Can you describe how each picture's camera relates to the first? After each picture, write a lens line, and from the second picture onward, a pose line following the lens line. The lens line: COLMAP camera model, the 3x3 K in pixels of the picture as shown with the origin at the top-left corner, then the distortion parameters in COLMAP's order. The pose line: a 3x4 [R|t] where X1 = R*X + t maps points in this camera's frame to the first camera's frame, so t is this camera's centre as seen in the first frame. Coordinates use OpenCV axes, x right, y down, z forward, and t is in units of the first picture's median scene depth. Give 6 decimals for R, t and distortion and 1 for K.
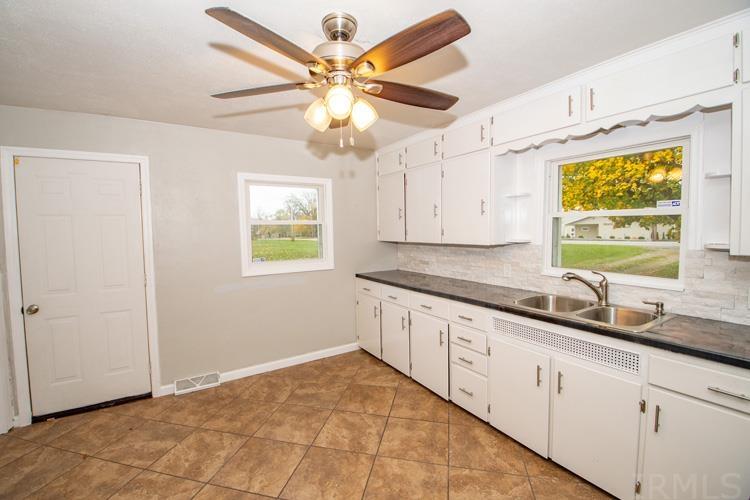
lens RADIAL K [[327.0, 0, 368.1], [0, 327.0, 242.9], [0, 0, 1]] dist [-0.008300, -0.009352]
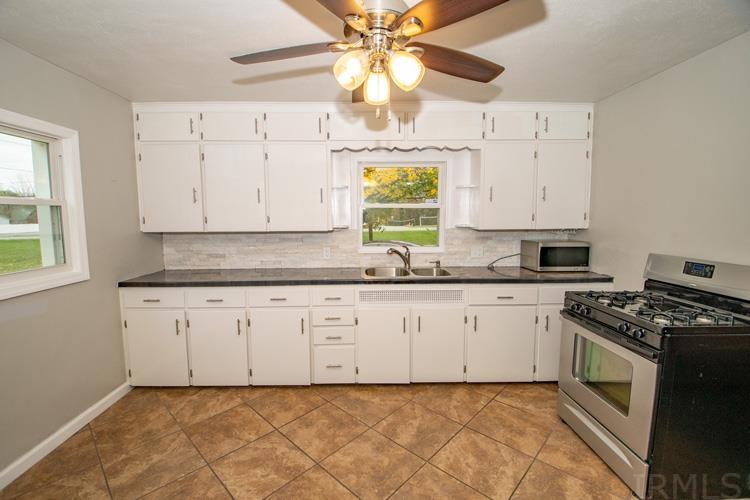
lens RADIAL K [[327.0, 0, 364.8], [0, 327.0, 244.3], [0, 0, 1]] dist [-0.008300, -0.009352]
pose [[0.508107, -0.057144, 0.859396, -0.526071], [0.035233, 0.998340, 0.045552, 0.007529], [-0.860573, 0.007133, 0.509277, 0.343295]]
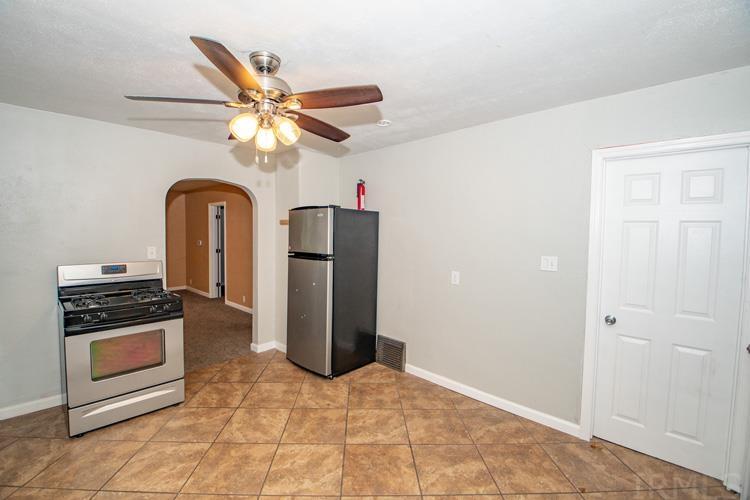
lens RADIAL K [[327.0, 0, 368.4], [0, 327.0, 251.1], [0, 0, 1]] dist [-0.008300, -0.009352]
pose [[-0.964962, 0.018177, -0.261760, -0.074426], [-0.009344, 0.994584, 0.103513, -0.056372], [0.262224, 0.102332, -0.959566, 1.313871]]
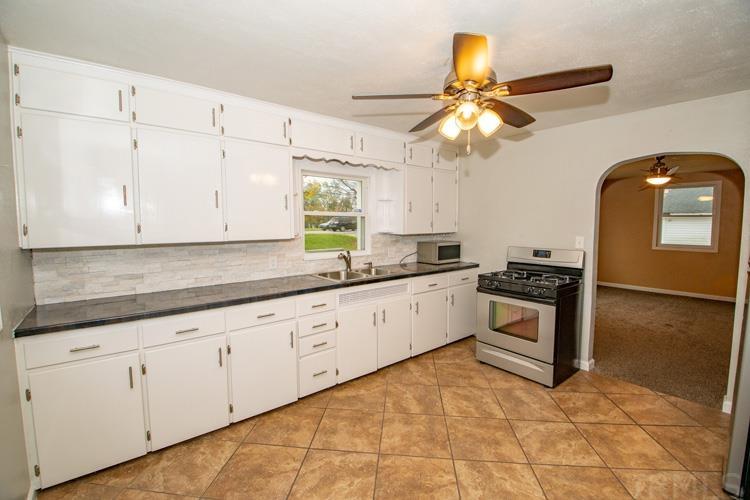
lens RADIAL K [[327.0, 0, 366.0], [0, 327.0, 244.1], [0, 0, 1]] dist [-0.008300, -0.009352]
pose [[-0.118799, -0.047099, 0.991801, -0.733232], [0.051017, 0.997265, 0.053470, -0.019772], [-0.991607, 0.056951, -0.116071, 0.904611]]
